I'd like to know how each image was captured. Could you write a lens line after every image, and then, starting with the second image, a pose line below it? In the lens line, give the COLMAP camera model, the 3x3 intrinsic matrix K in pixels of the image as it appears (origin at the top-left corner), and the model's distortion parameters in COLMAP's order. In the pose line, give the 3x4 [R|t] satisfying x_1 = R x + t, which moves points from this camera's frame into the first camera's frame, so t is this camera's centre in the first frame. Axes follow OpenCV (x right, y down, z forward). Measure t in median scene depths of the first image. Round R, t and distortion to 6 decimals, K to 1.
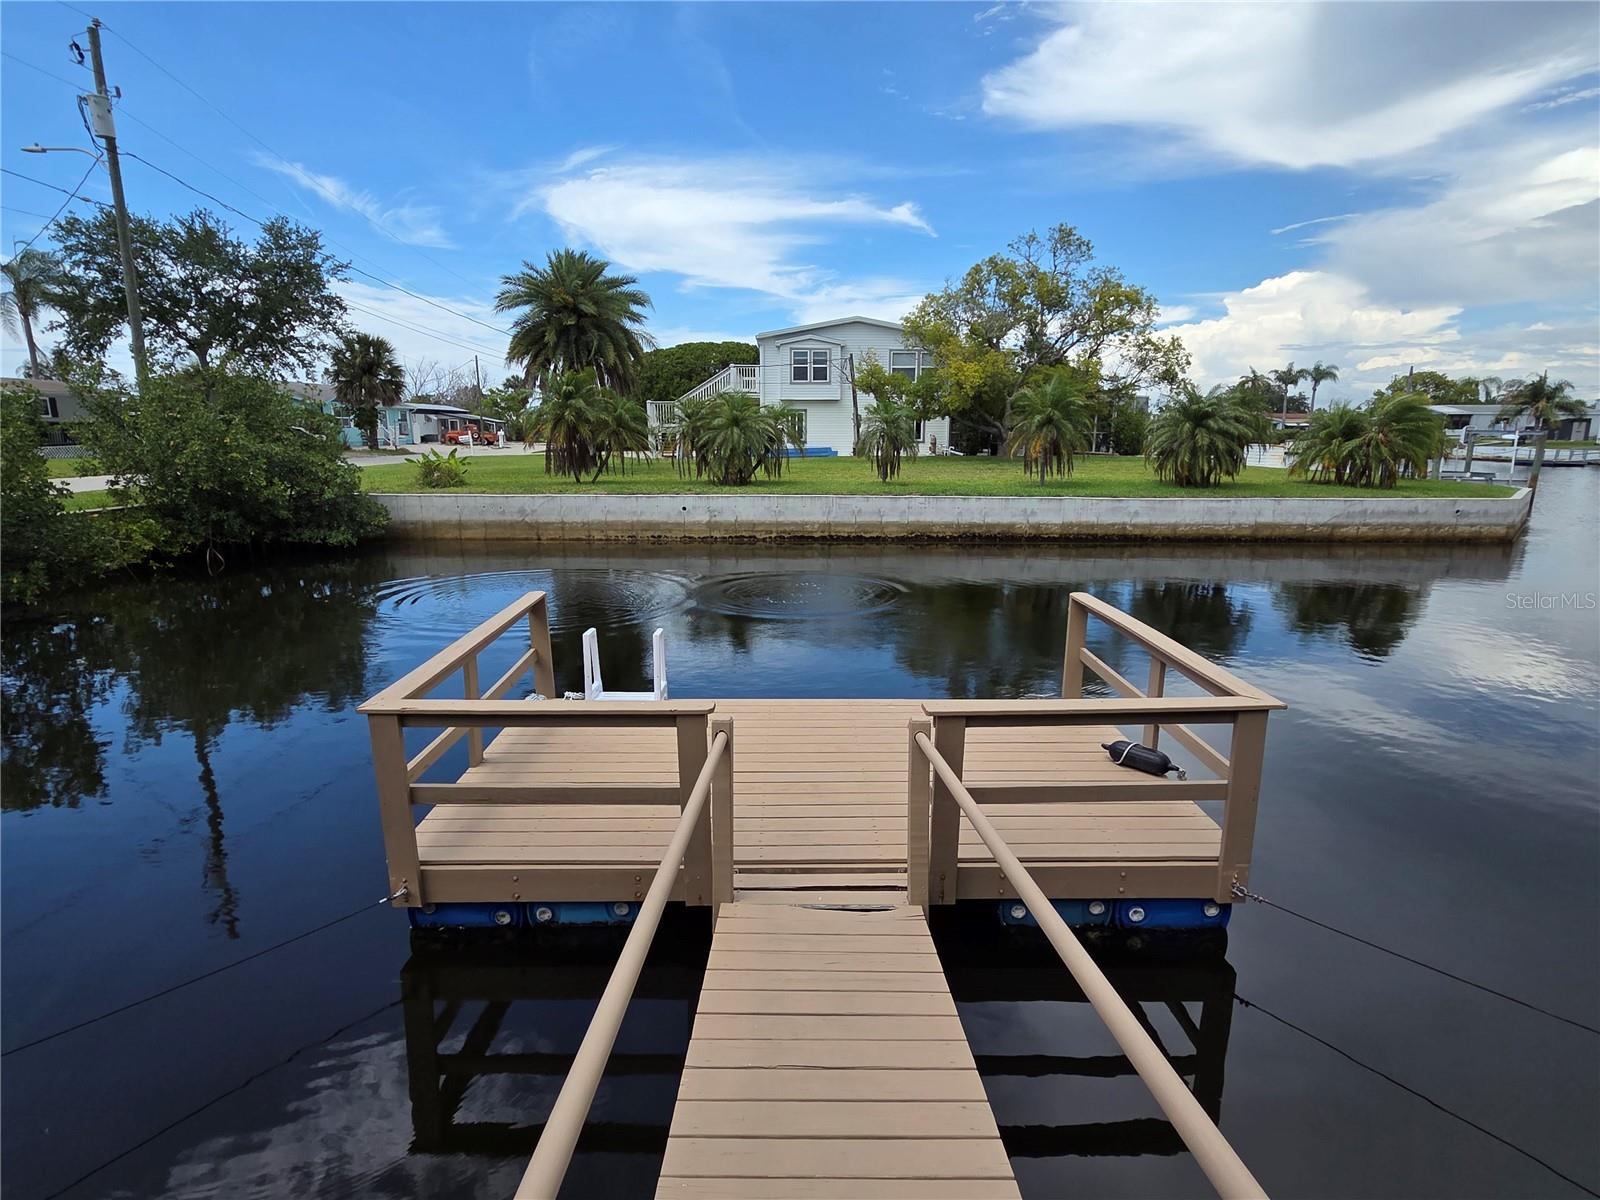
lens RADIAL K [[846.6, 0, 810.5], [0, 846.6, 591.1], [0, 0, 1]] dist [0.014404, -0.006538]
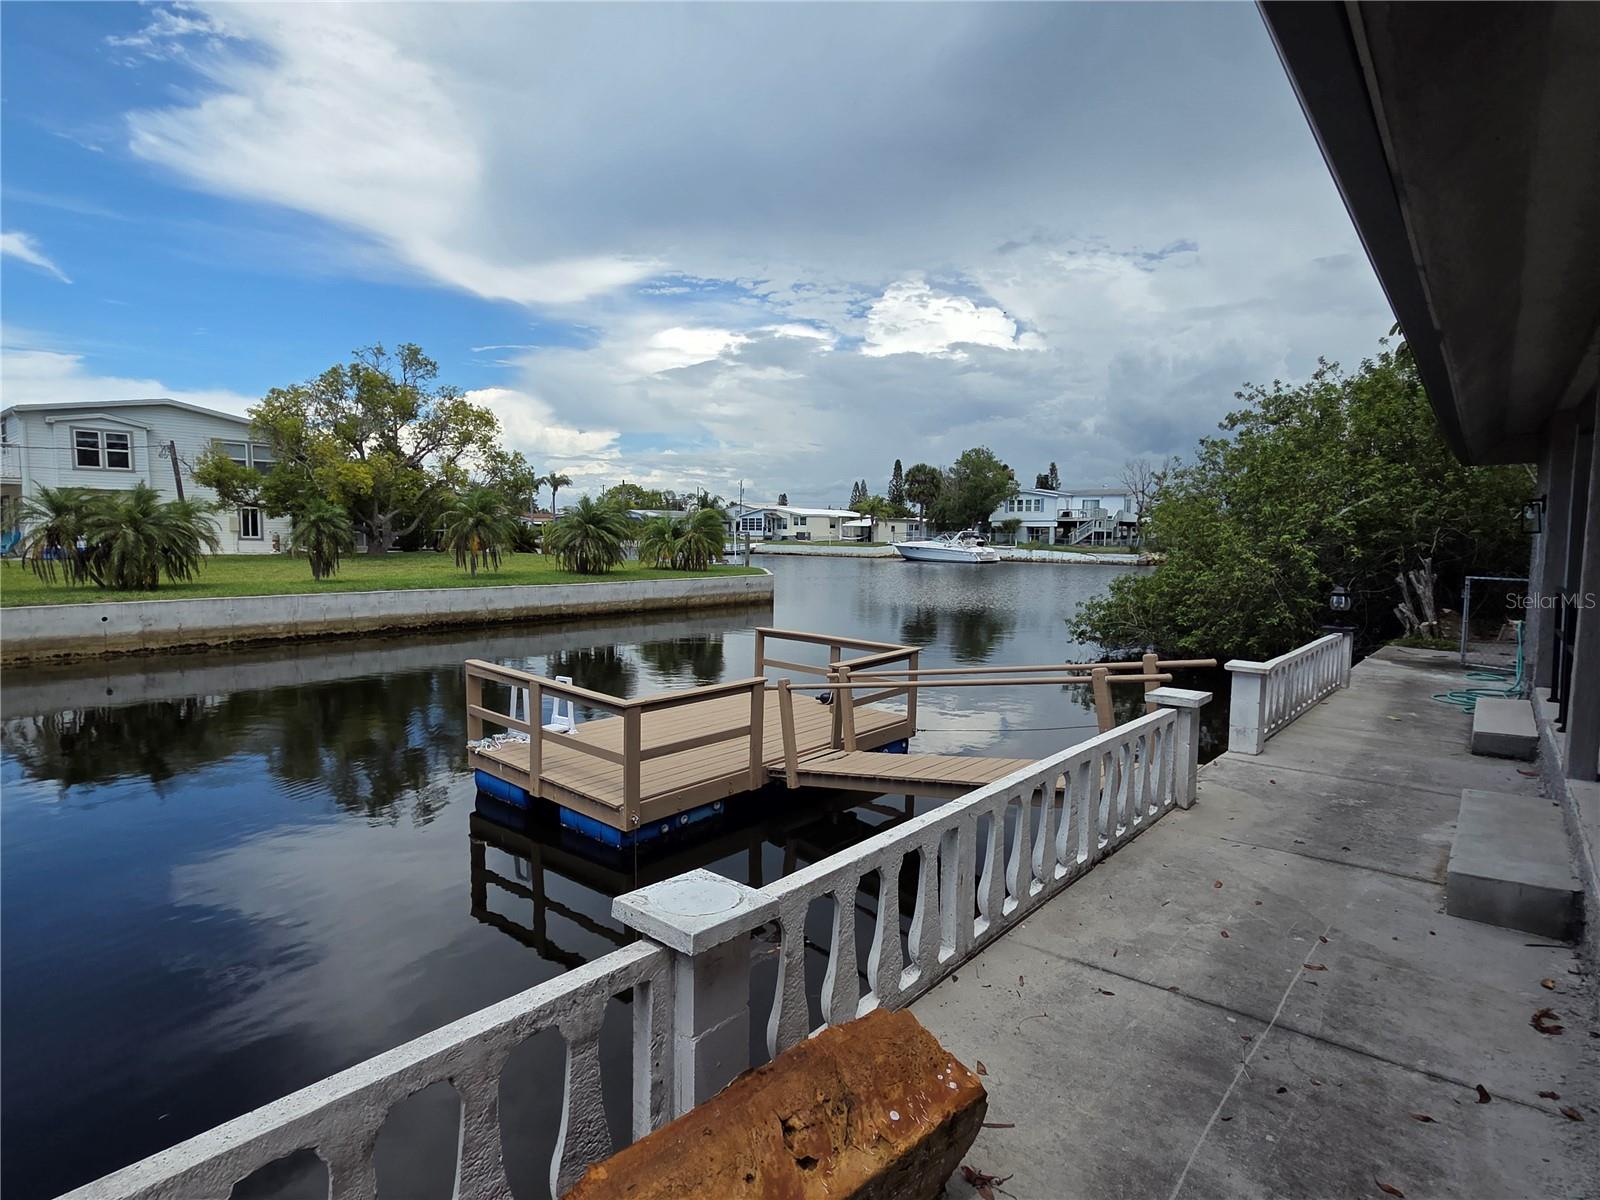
lens RADIAL K [[846.6, 0, 798.6], [0, 846.6, 620.8], [0, 0, 1]] dist [0.014404, -0.006538]
pose [[0.659781, -0.075252, 0.747680, -0.217141], [0.130966, 0.991261, -0.015802, 0.006108], [-0.739957, 0.108347, 0.663871, -0.058359]]
